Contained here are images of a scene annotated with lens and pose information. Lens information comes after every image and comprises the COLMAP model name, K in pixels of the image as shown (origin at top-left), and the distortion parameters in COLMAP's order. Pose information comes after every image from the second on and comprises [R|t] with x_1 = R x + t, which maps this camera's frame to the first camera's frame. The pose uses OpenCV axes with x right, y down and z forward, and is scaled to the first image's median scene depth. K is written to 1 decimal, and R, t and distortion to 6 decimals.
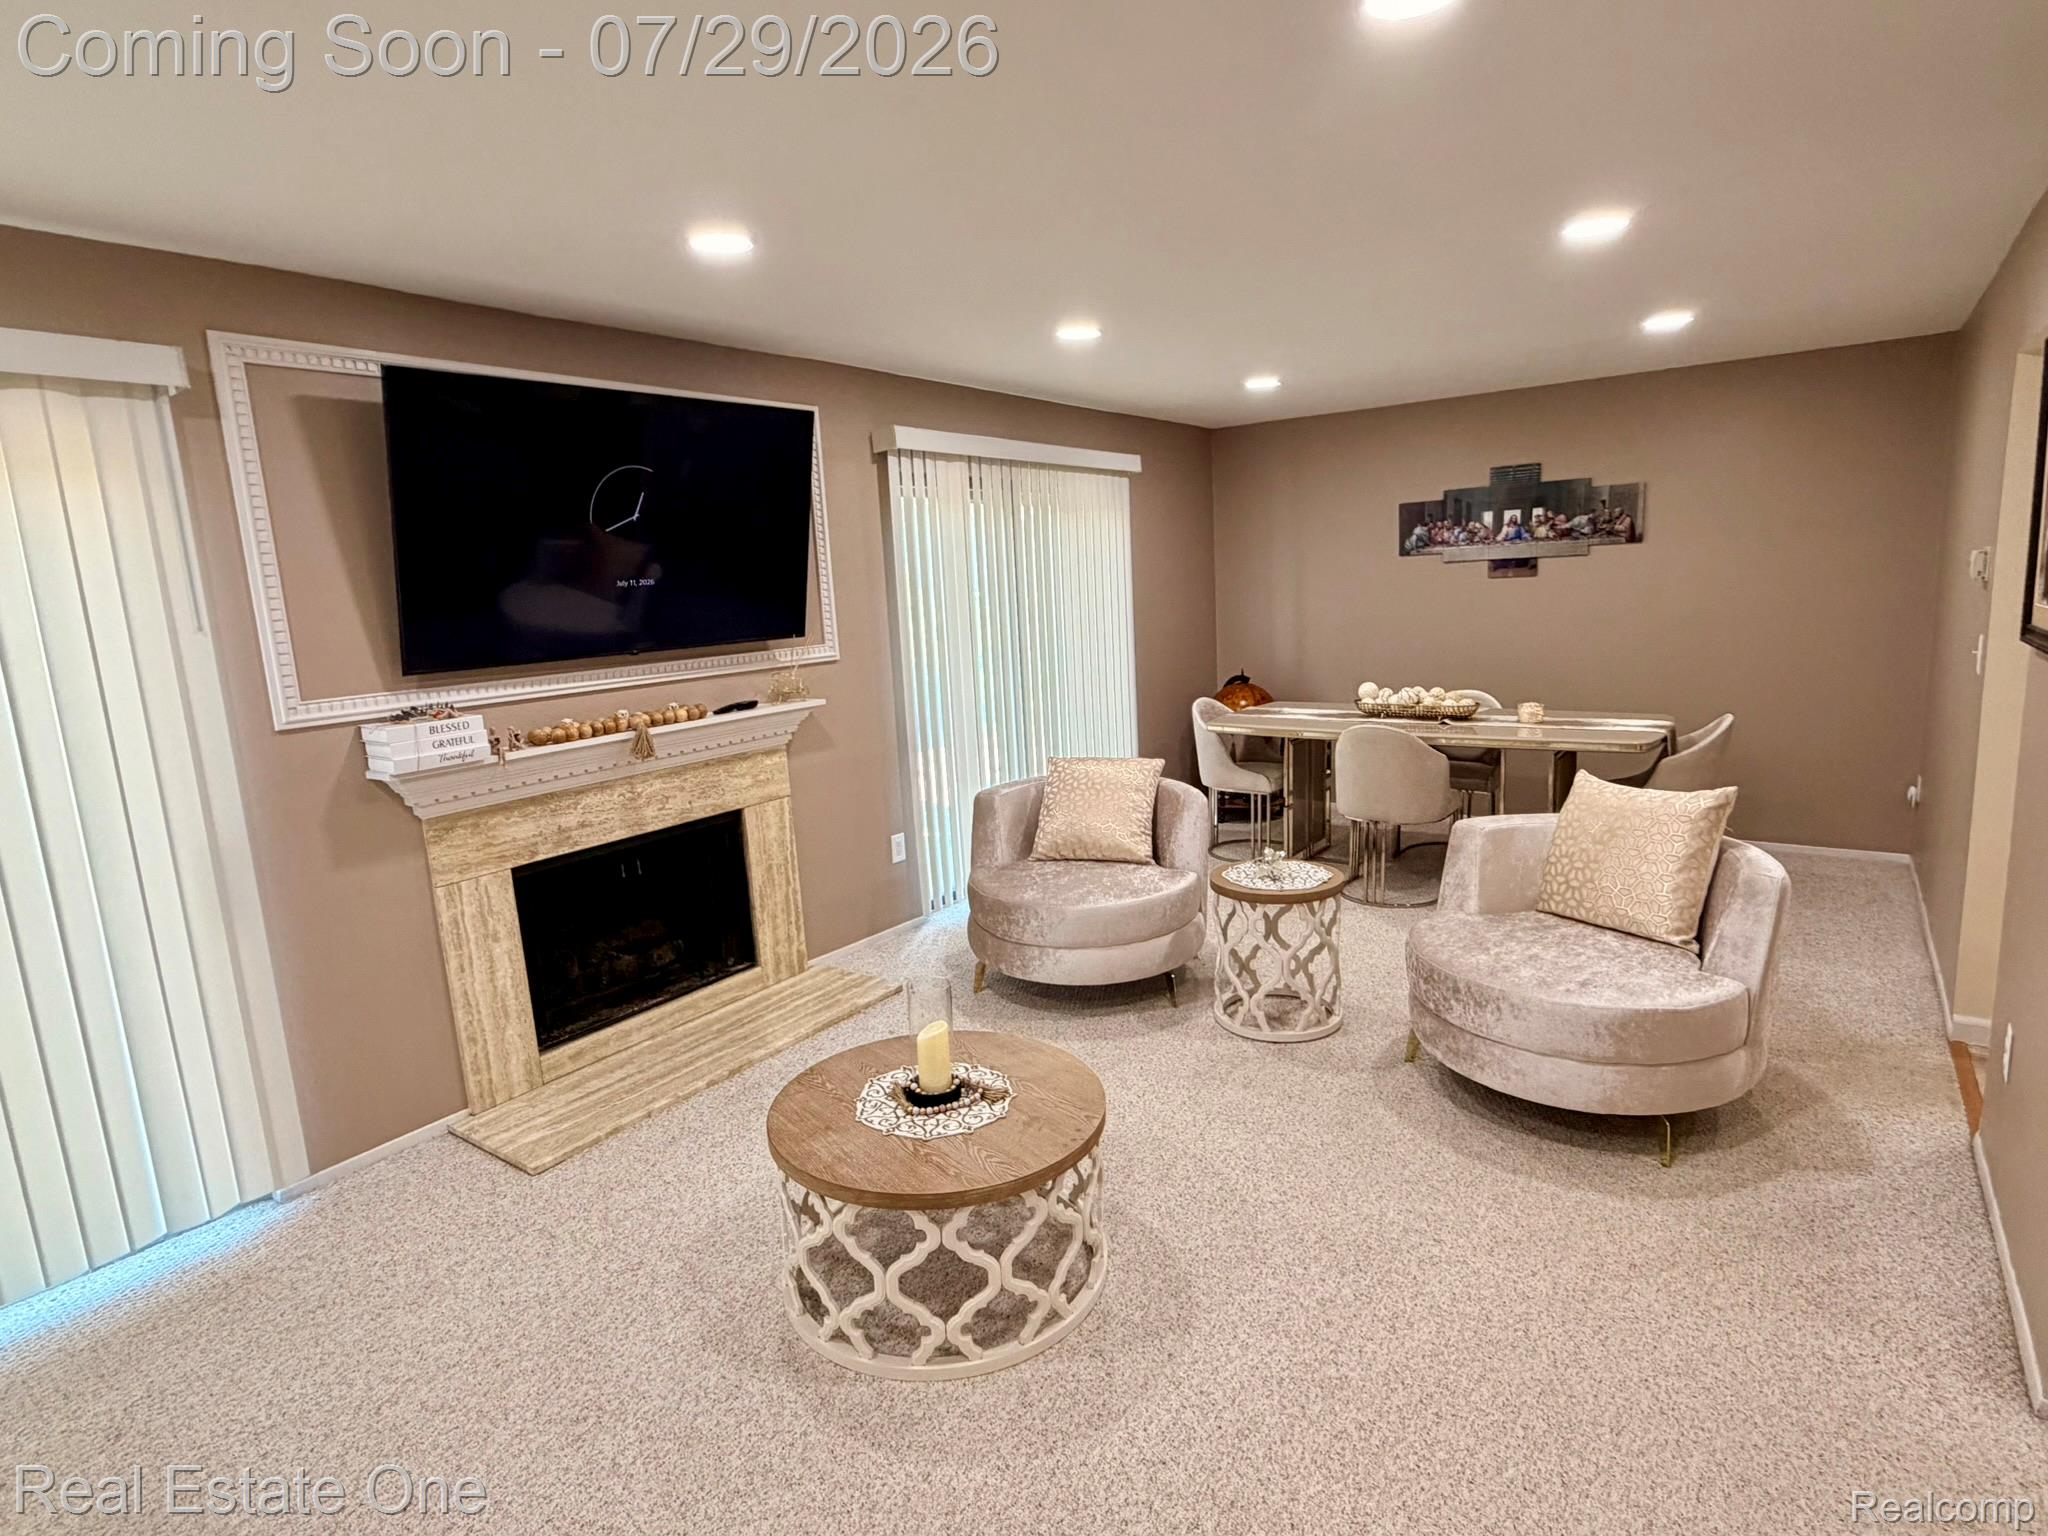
lens RADIAL K [[1085.9, 0, 1020.6], [0, 1085.9, 768.5], [0, 0, 1]] dist [0.017367, -0.000934]
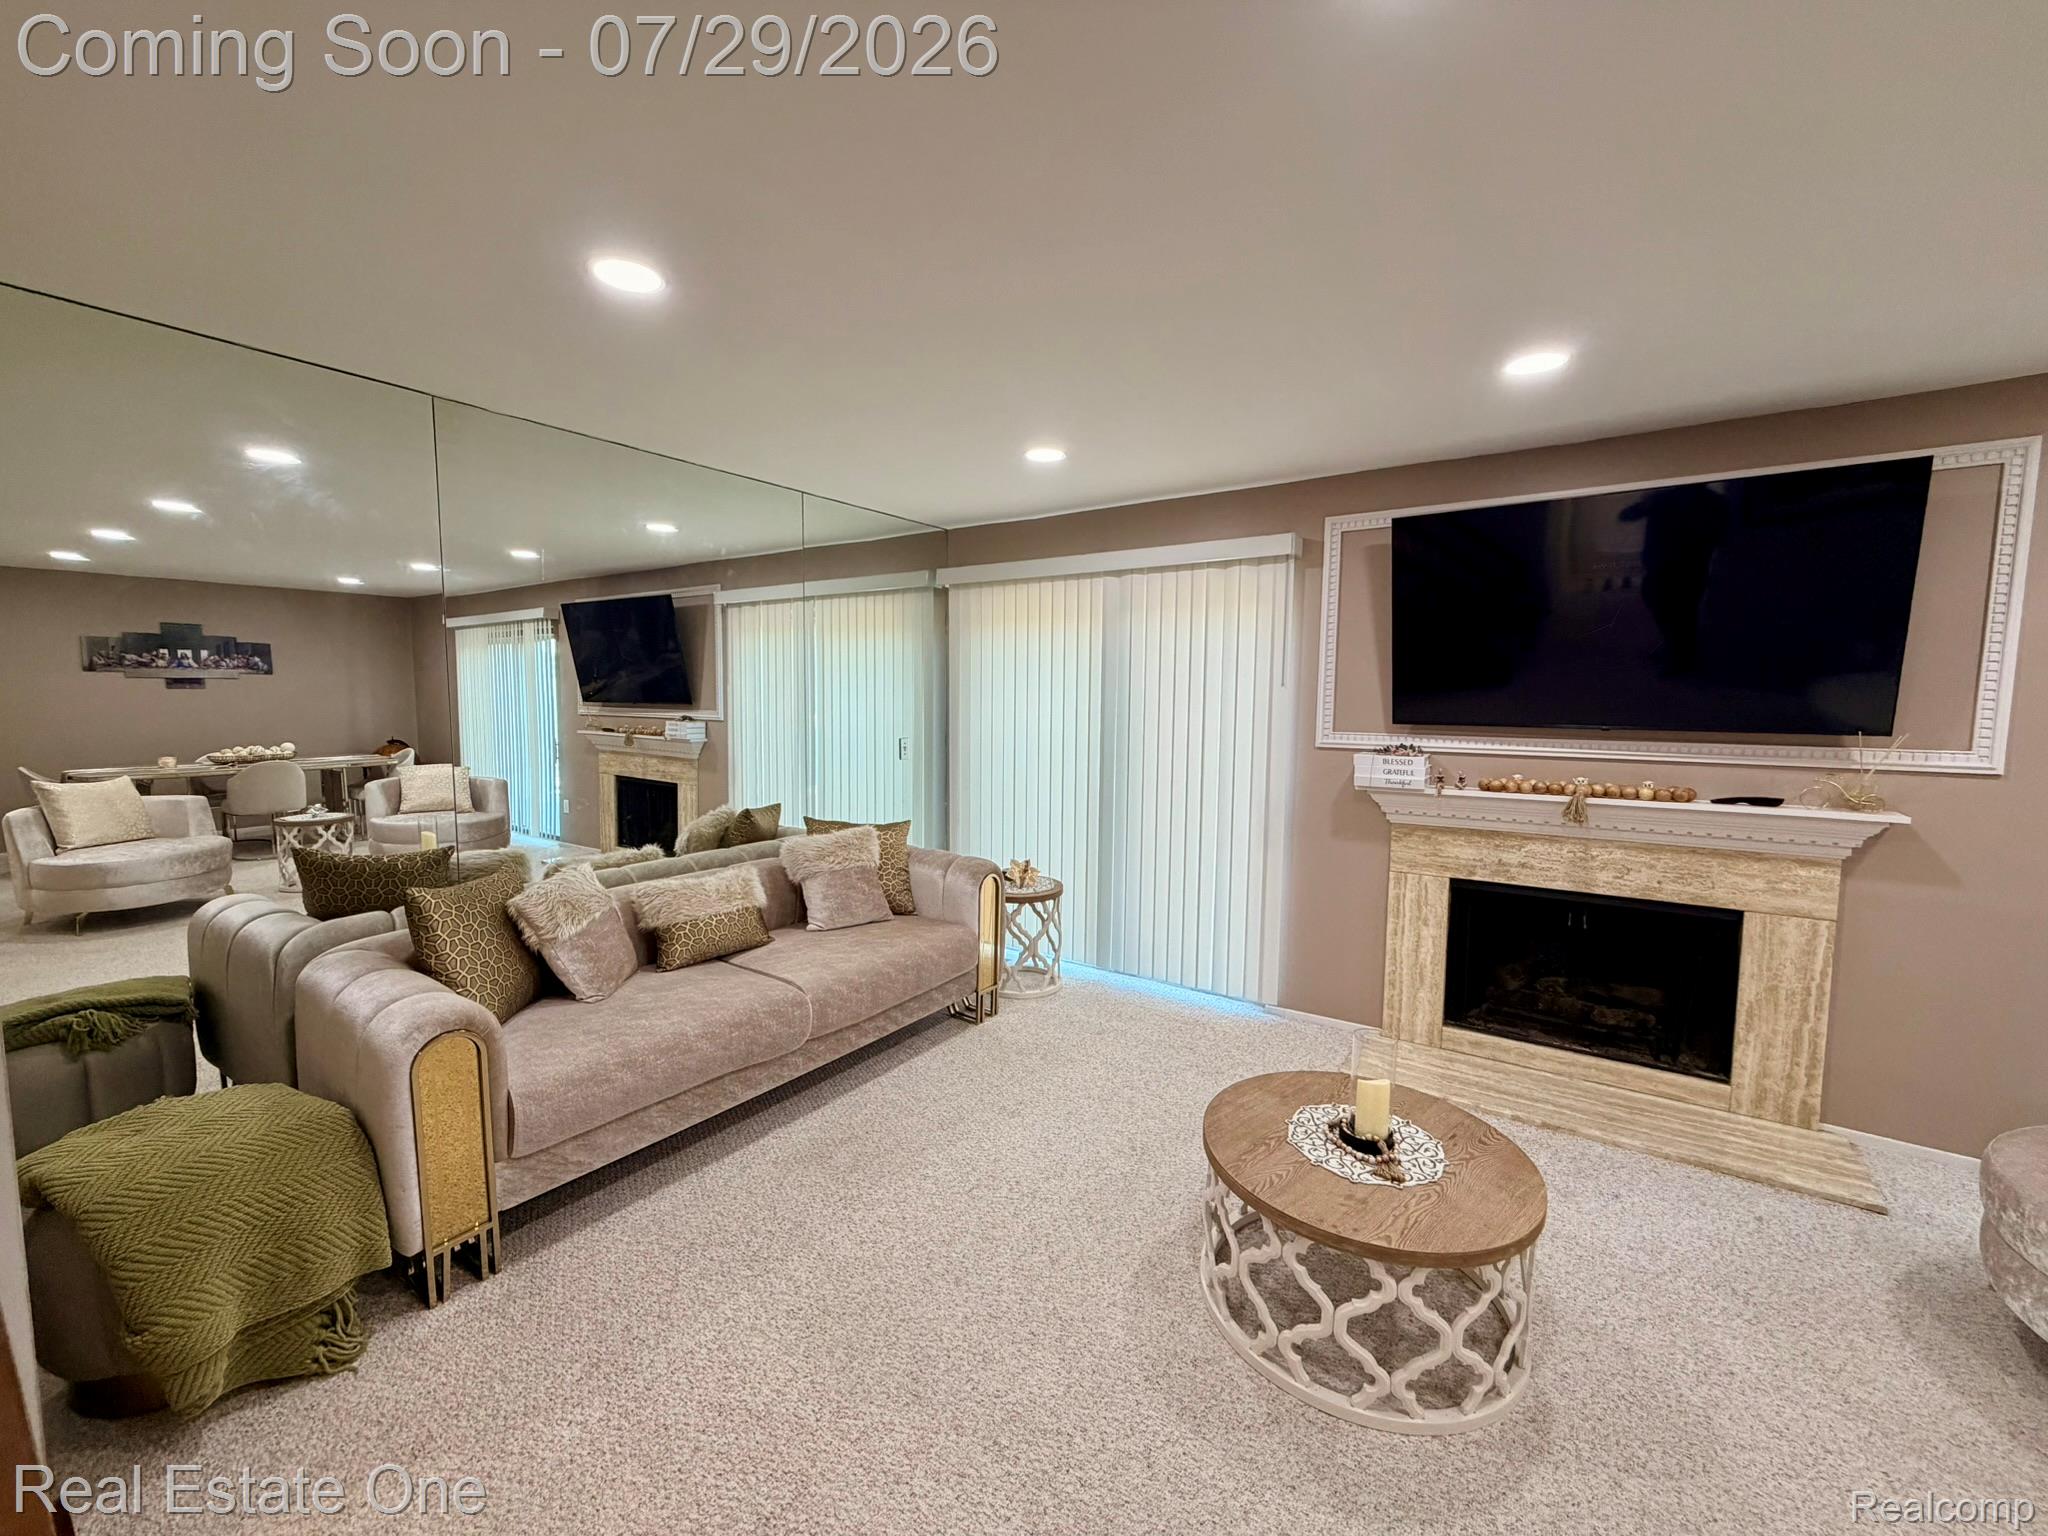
lens RADIAL K [[823.8, 0, 1012.0], [0, 823.8, 766.1], [0, 0, 1]] dist [0.003298, 0.000850]
pose [[0.029866, 0.139793, -0.989730, 0.452578], [-0.184738, 0.973886, 0.131980, -0.068775], [0.982334, 0.178899, 0.054911, 0.373727]]
